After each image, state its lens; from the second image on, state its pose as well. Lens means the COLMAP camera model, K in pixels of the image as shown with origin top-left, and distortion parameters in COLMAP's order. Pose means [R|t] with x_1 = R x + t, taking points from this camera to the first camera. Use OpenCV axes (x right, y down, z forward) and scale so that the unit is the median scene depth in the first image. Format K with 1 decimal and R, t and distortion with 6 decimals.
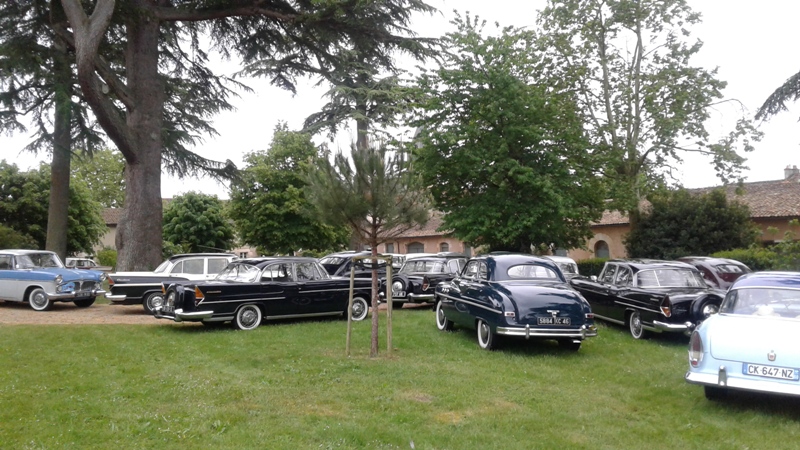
lens RADIAL K [[762.9, 0, 402.1], [0, 762.9, 225.5], [0, 0, 1]] dist [0.003764, 0.000000]
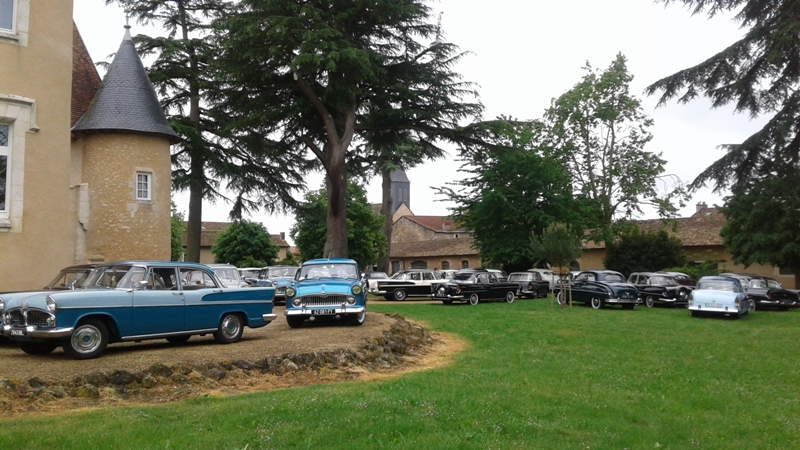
lens RADIAL K [[762.9, 0, 398.6], [0, 762.9, 223.4], [0, 0, 1]] dist [0.003764, 0.000000]
pose [[0.994909, 0.006341, 0.100579, -0.287378], [-0.003927, 0.999700, -0.024181, -0.018884], [-0.100702, 0.023663, 0.994635, -0.513718]]
